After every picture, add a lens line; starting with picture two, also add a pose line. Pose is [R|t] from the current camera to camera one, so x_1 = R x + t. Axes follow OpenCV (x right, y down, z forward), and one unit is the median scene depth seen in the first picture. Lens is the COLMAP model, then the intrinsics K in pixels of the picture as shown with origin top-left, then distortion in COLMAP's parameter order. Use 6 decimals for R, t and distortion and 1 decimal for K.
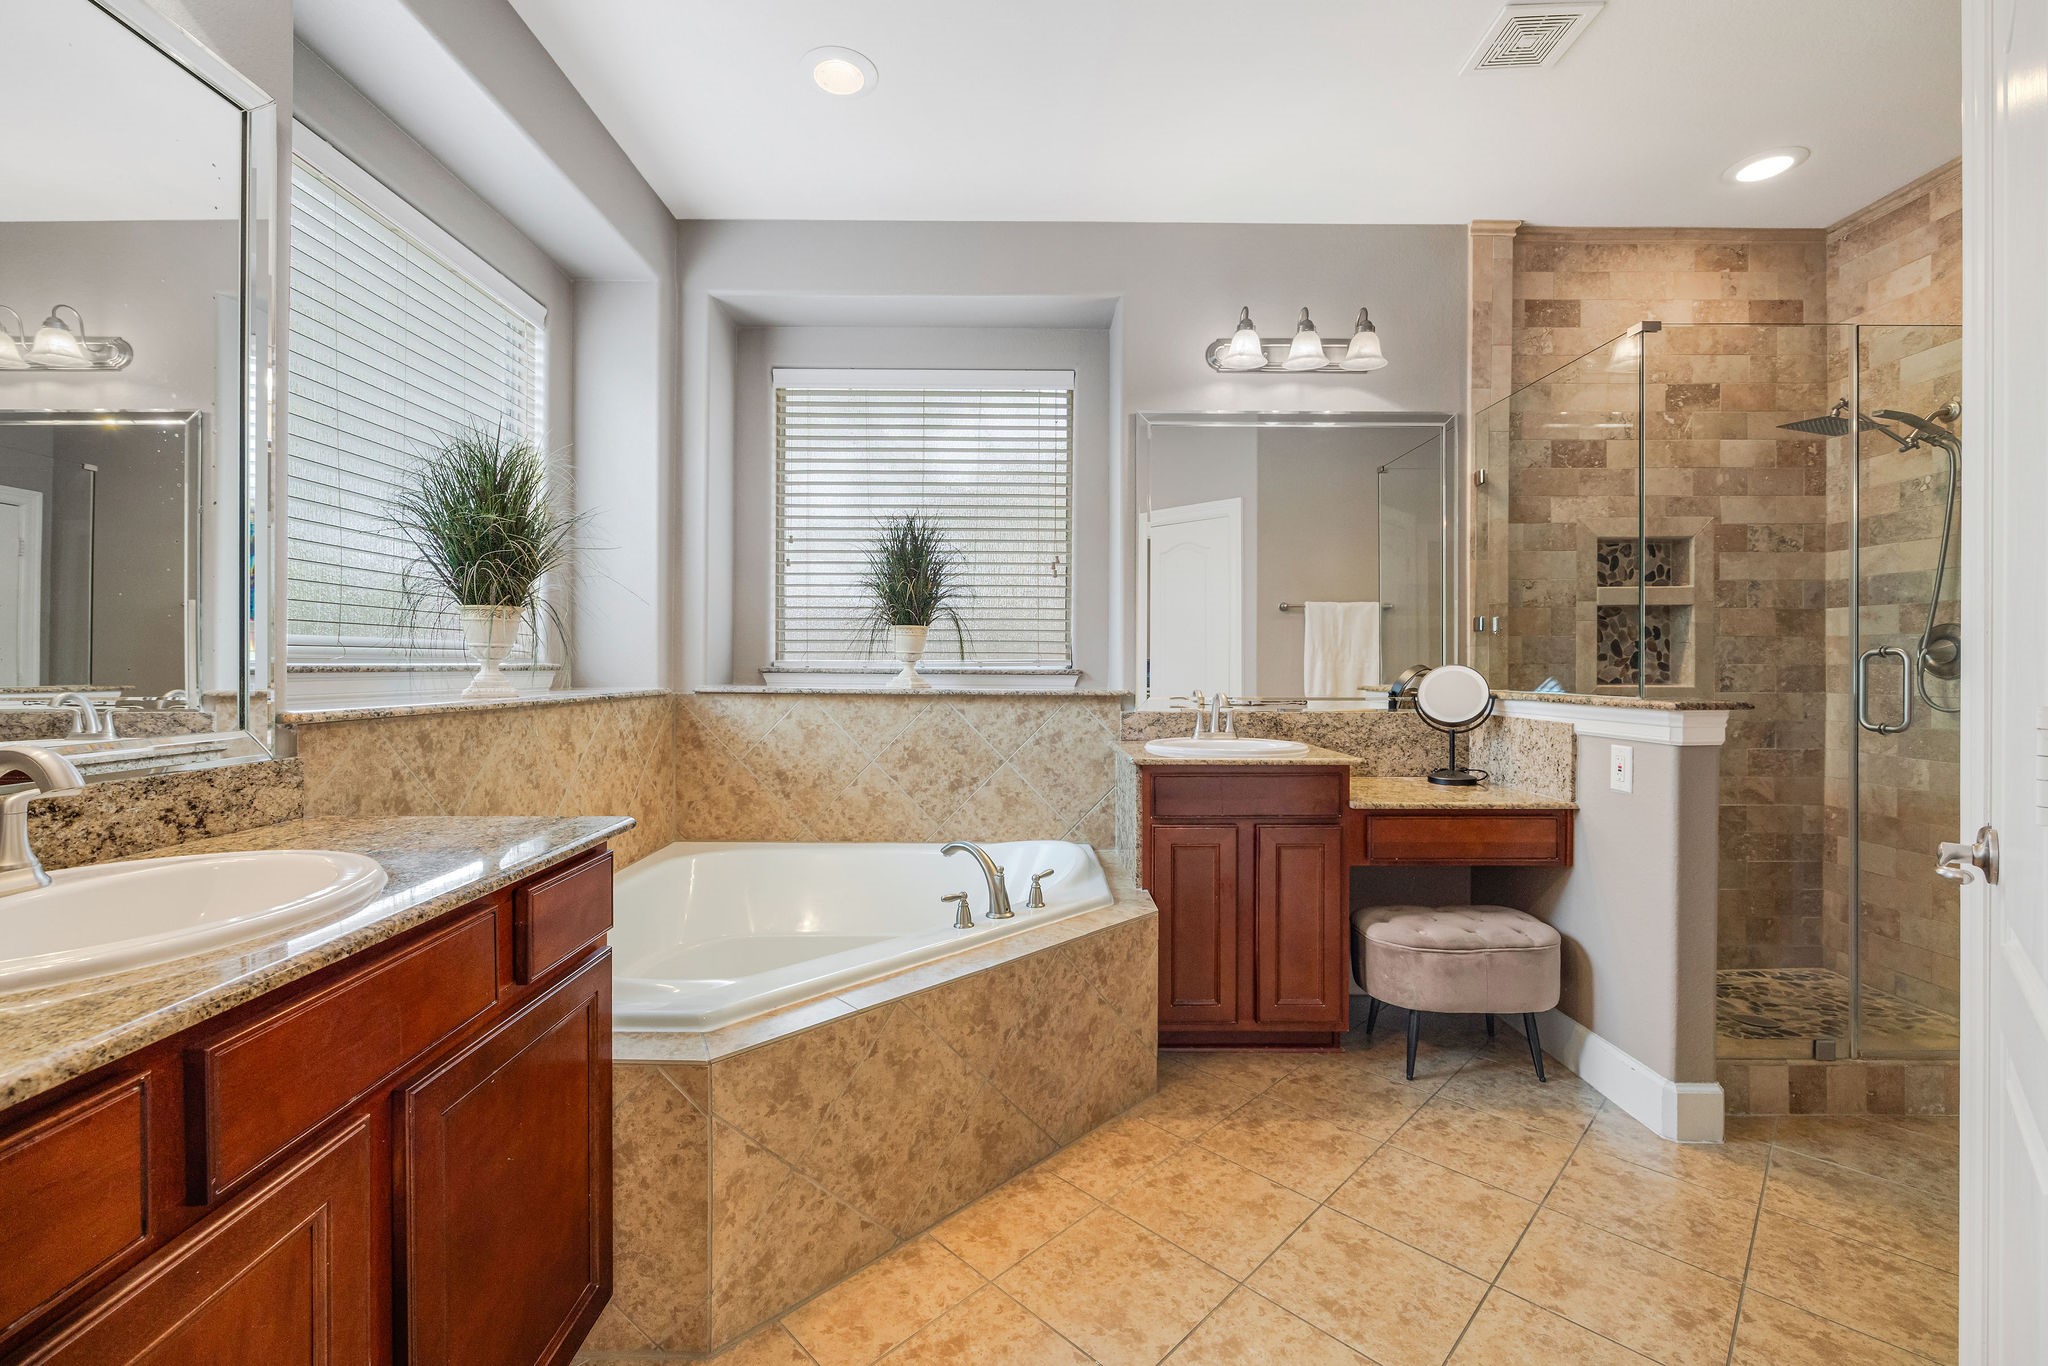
lens RADIAL K [[833.7, 0, 1018.6], [0, 833.7, 666.1], [0, 0, 1]] dist [-0.005514, 0.000877]
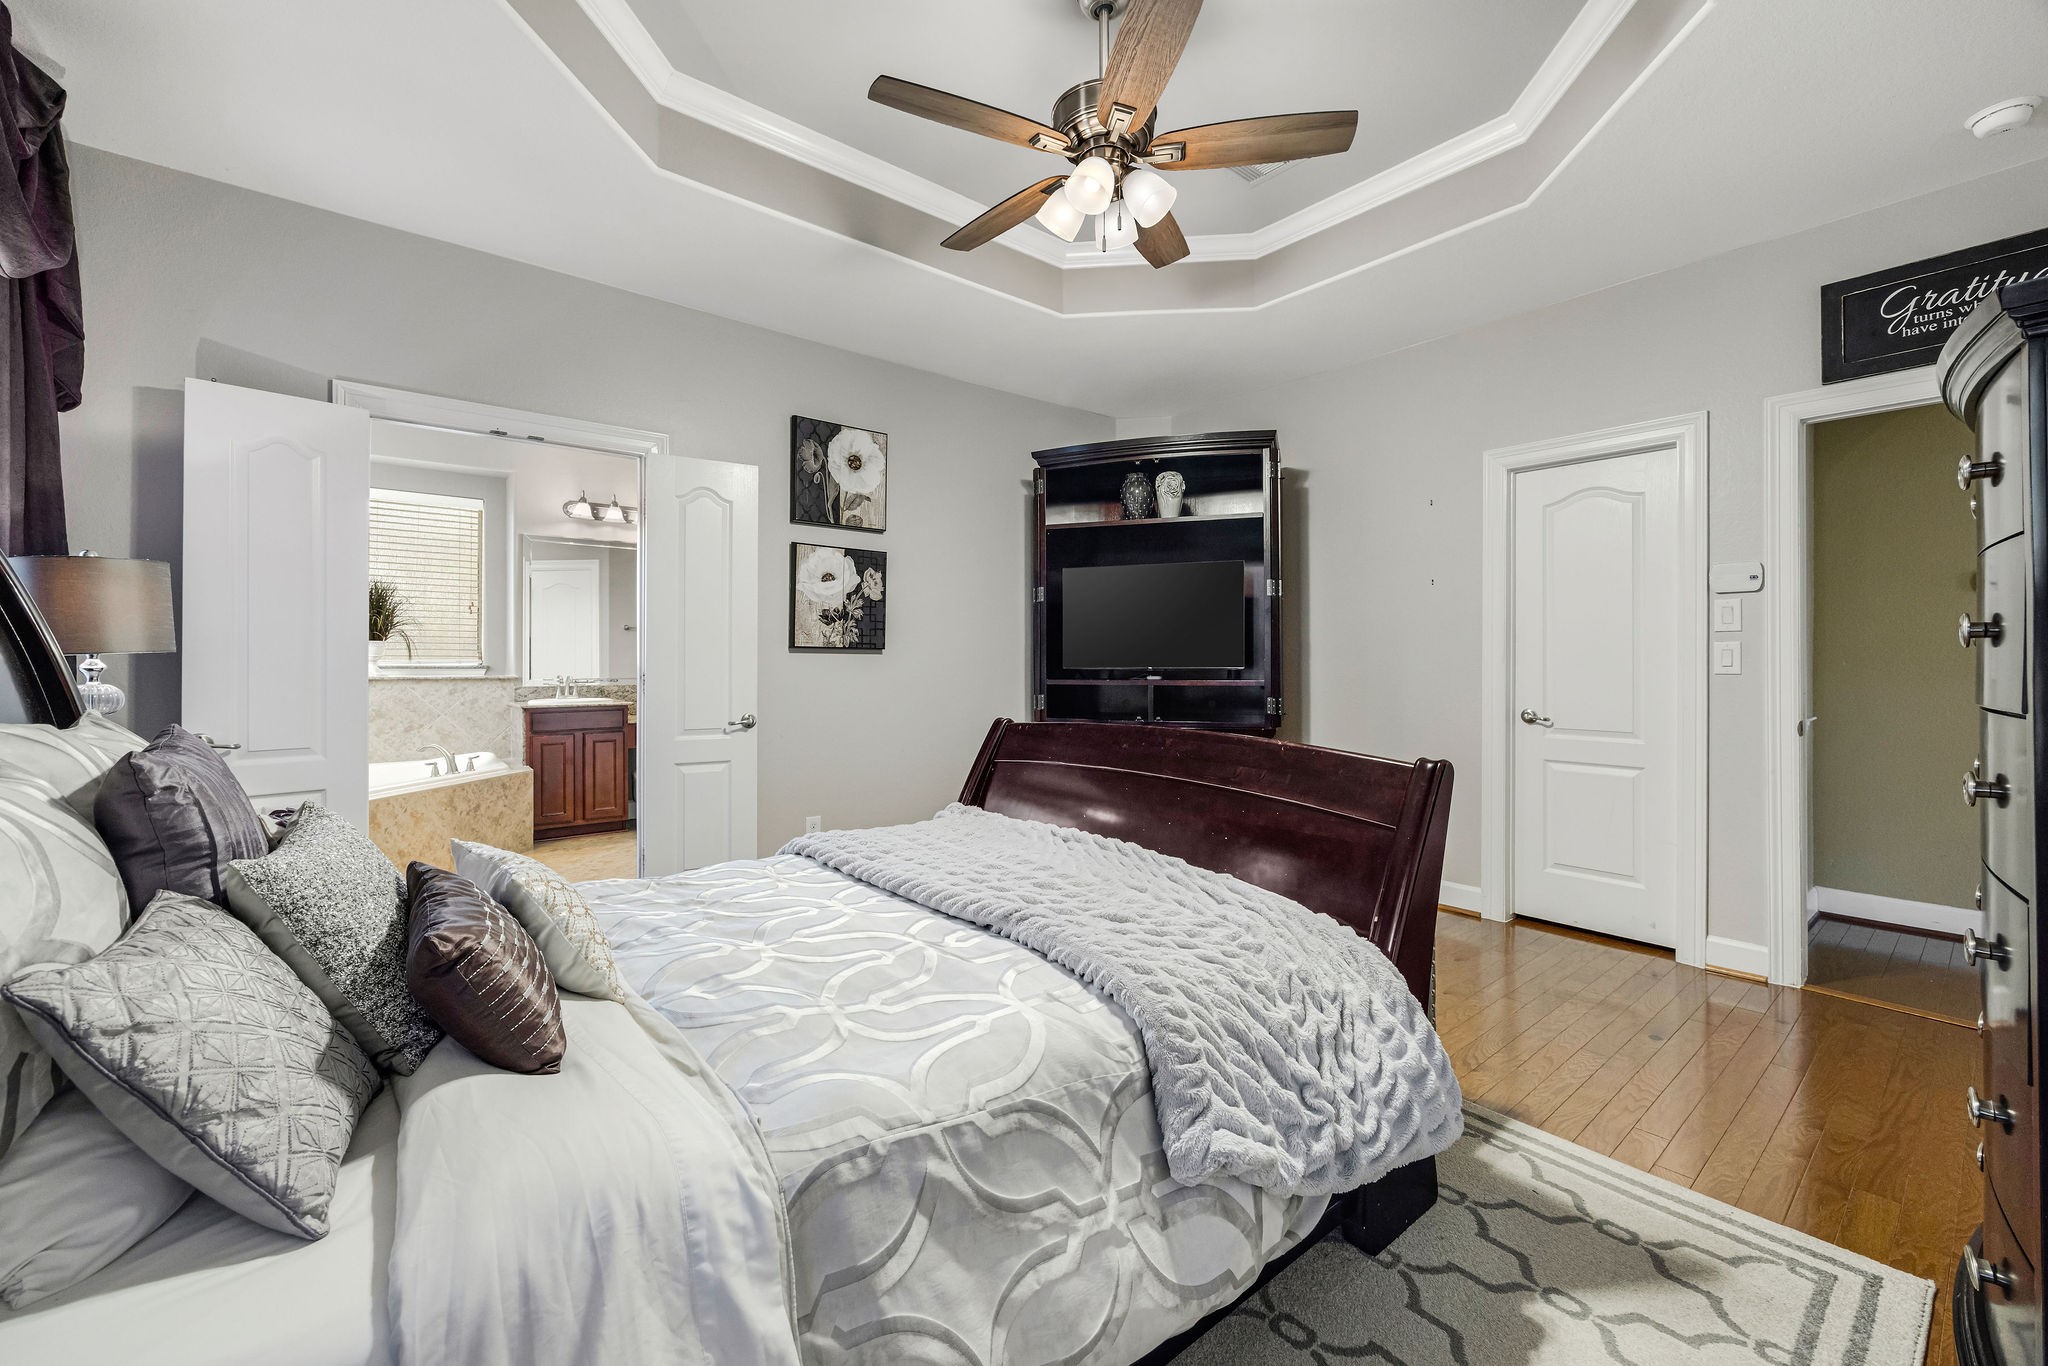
lens RADIAL K [[823.3, 0, 1014.2], [0, 823.3, 667.3], [0, 0, 1]] dist [-0.002461, 0.000105]
pose [[0.783511, -0.002820, 0.621371, -0.159539], [-0.000201, 0.999988, 0.004792, -0.000077], [-0.621377, -0.003880, 0.783502, -1.261390]]
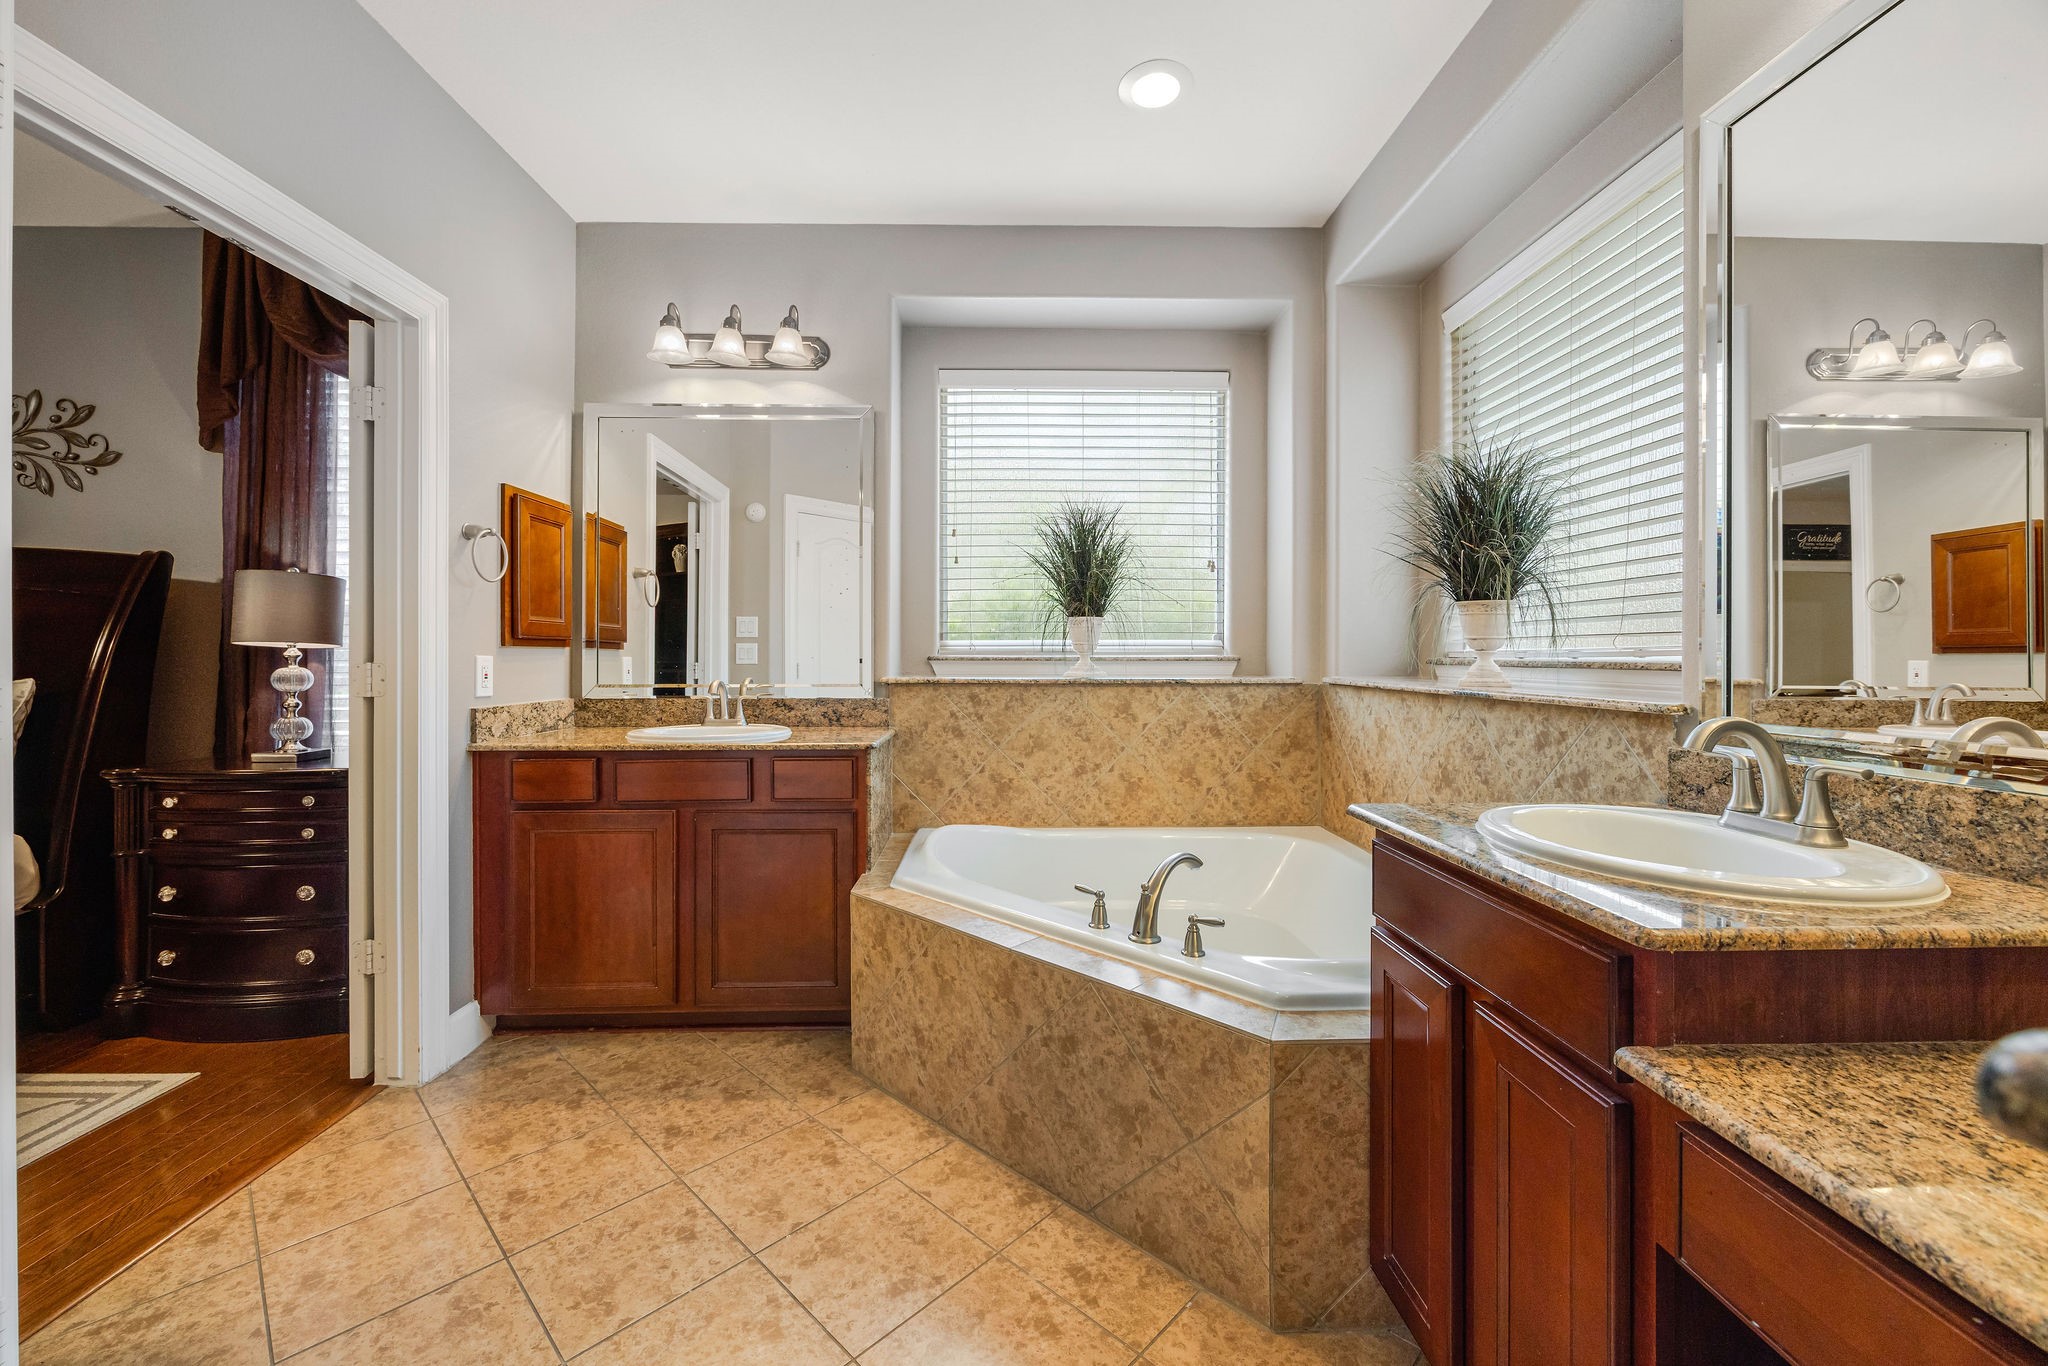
lens RADIAL K [[817.1, 0, 1030.1], [0, 817.1, 669.5], [0, 0, 1]] dist [-0.000183, 0.000561]
pose [[0.029970, 0.011299, -0.999487, 0.612334], [-0.001009, 0.999936, 0.011274, 0.004759], [0.999550, 0.000671, 0.029980, 0.631849]]
